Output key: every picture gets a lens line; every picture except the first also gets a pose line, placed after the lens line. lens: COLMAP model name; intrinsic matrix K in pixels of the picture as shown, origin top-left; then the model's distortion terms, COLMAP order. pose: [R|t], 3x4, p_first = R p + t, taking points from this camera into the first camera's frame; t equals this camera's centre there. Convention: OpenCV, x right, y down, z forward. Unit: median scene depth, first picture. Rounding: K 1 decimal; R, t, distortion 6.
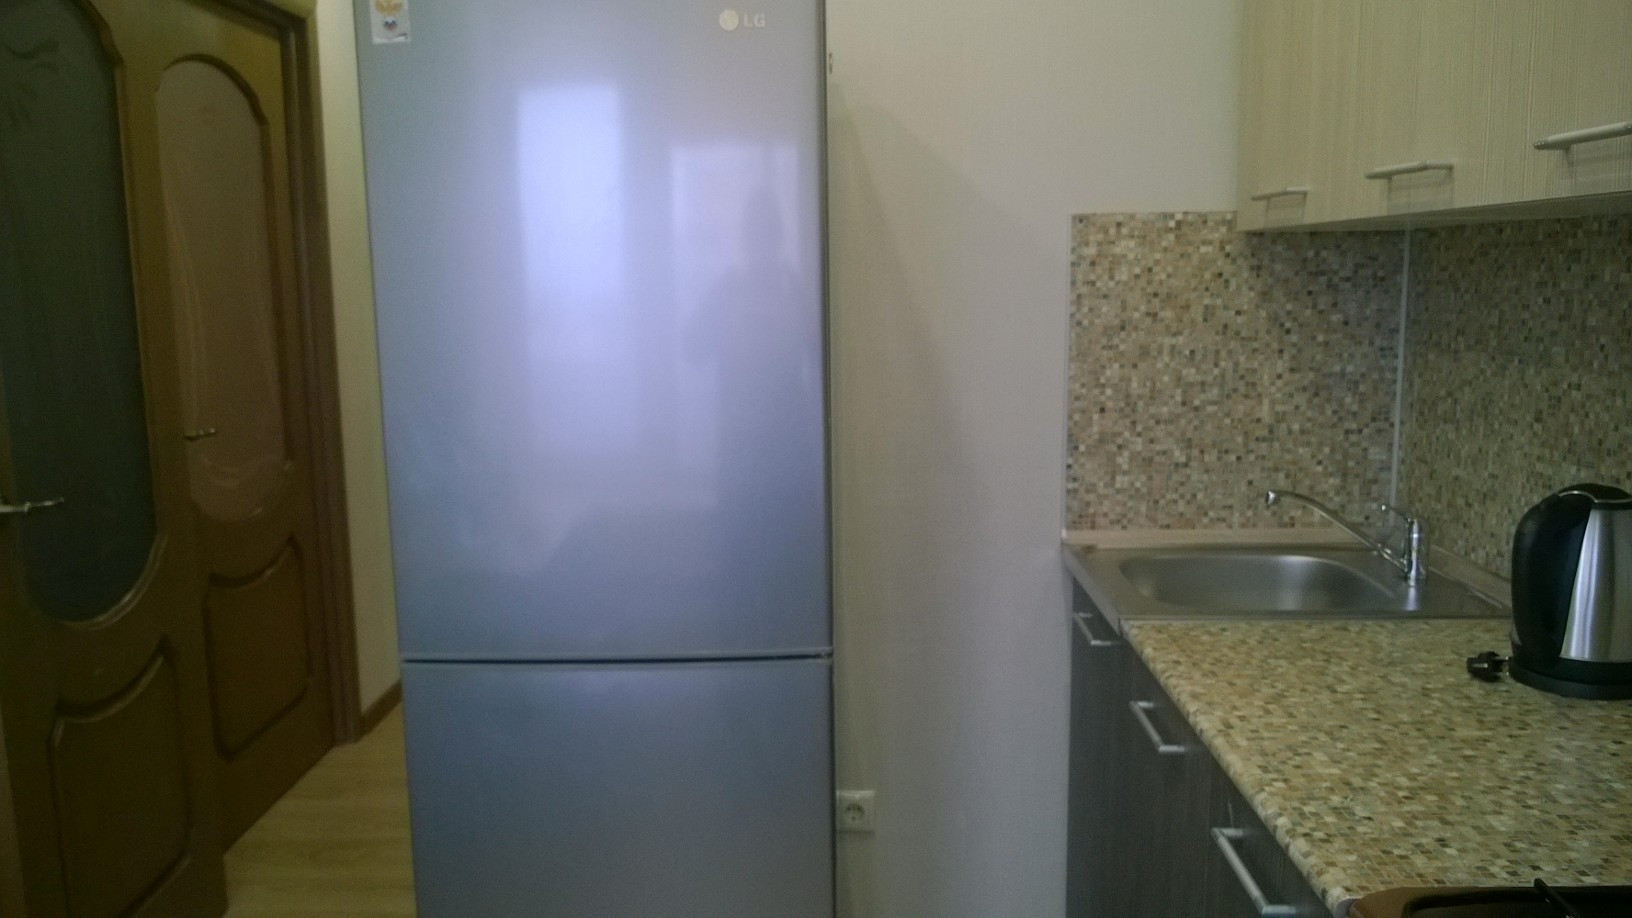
lens RADIAL K [[1269.1, 0, 823.5], [0, 1269.1, 466.6], [0, 0, 1]] dist [0.006553, -0.037369]
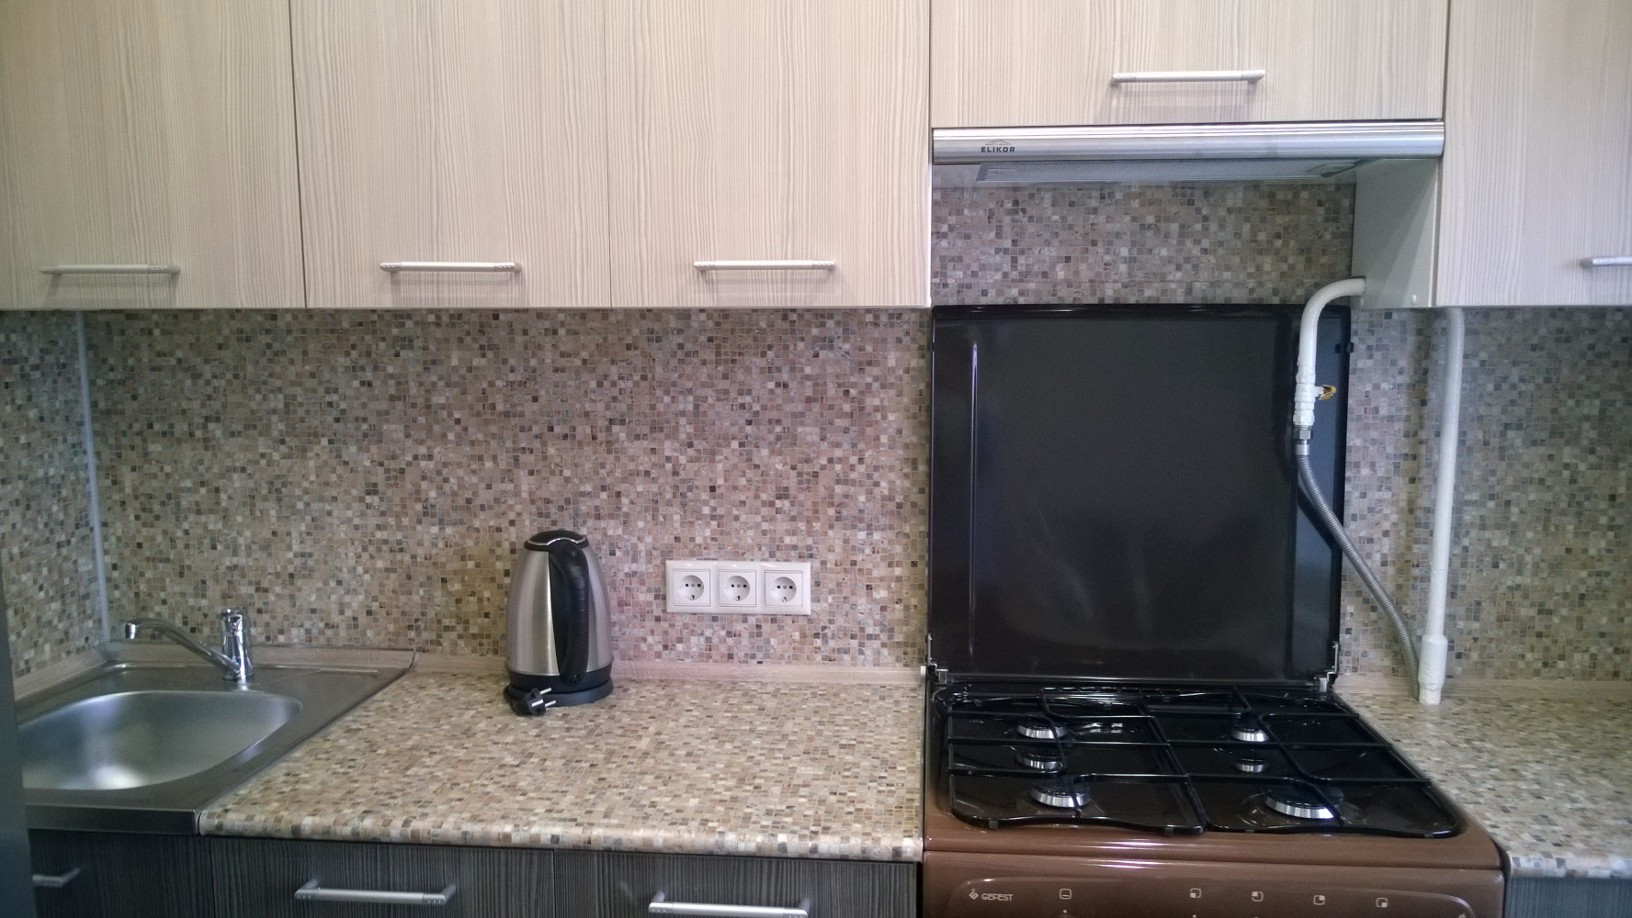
lens RADIAL K [[1250.3, 0, 823.9], [0, 1250.3, 467.0], [0, 0, 1]] dist [-0.001426, -0.011741]
pose [[0.063140, -0.104707, 0.992497, -0.420728], [0.151484, 0.983964, 0.094170, -0.089353], [-0.986441, 0.144402, 0.077989, 0.471111]]
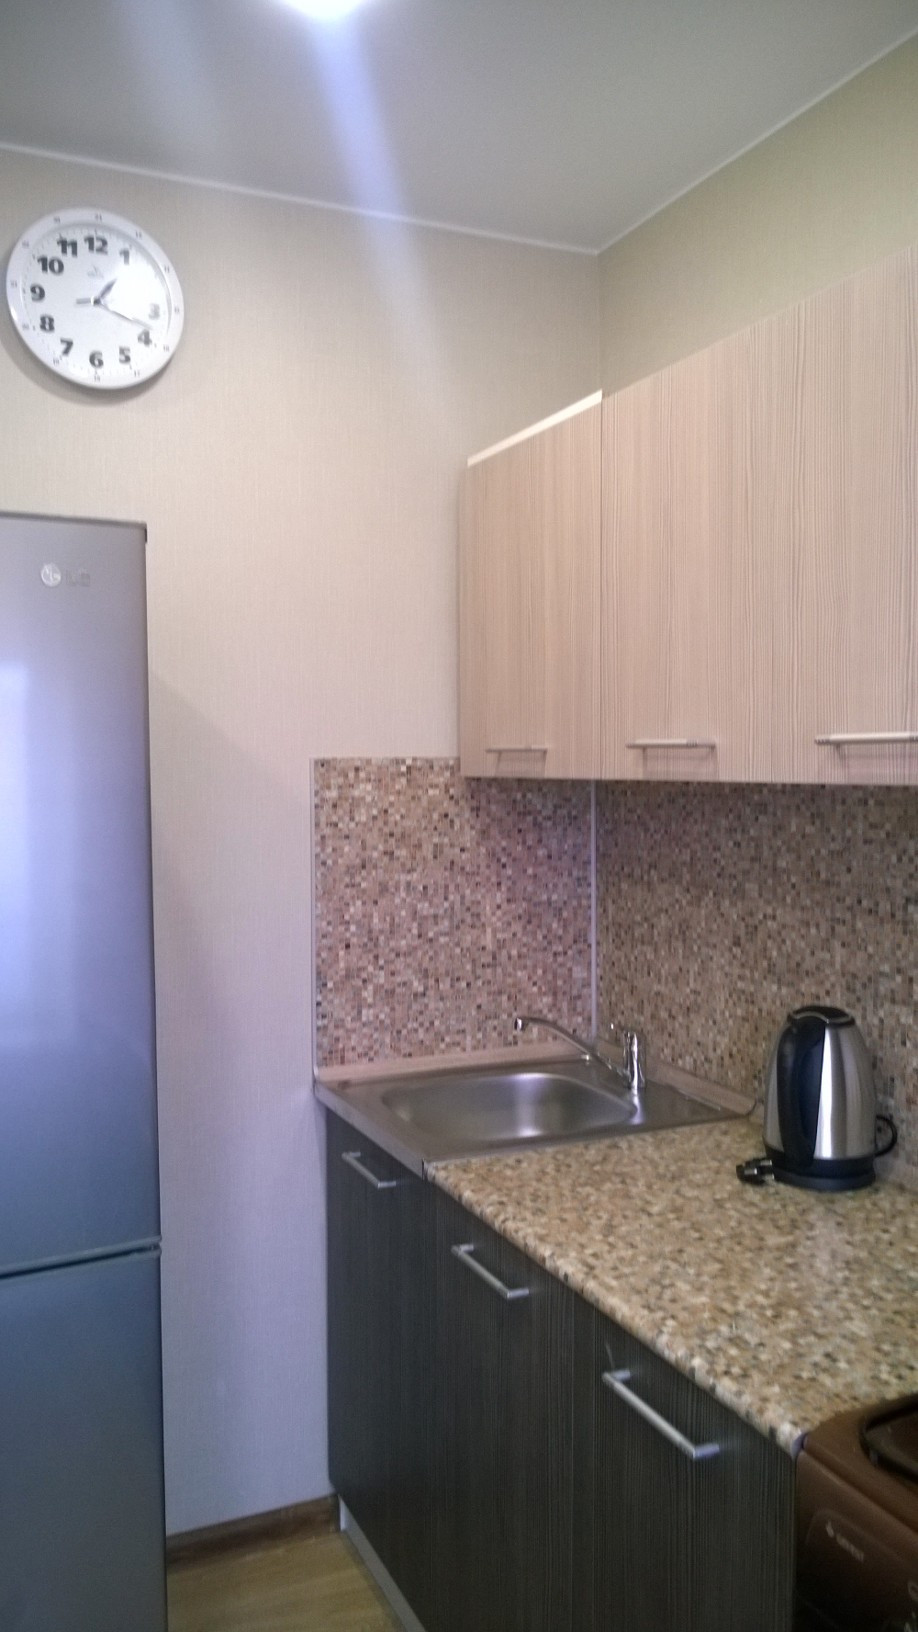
lens RADIAL K [[1250.3, 0, 436.3], [0, 1250.3, 811.6], [0, 0, 1]] dist [-0.001426, -0.011741]
pose [[0.905397, -0.008205, 0.424488, -0.161253], [0.057511, 0.992968, -0.103472, -0.049104], [-0.420654, 0.118096, 0.899502, 0.050451]]
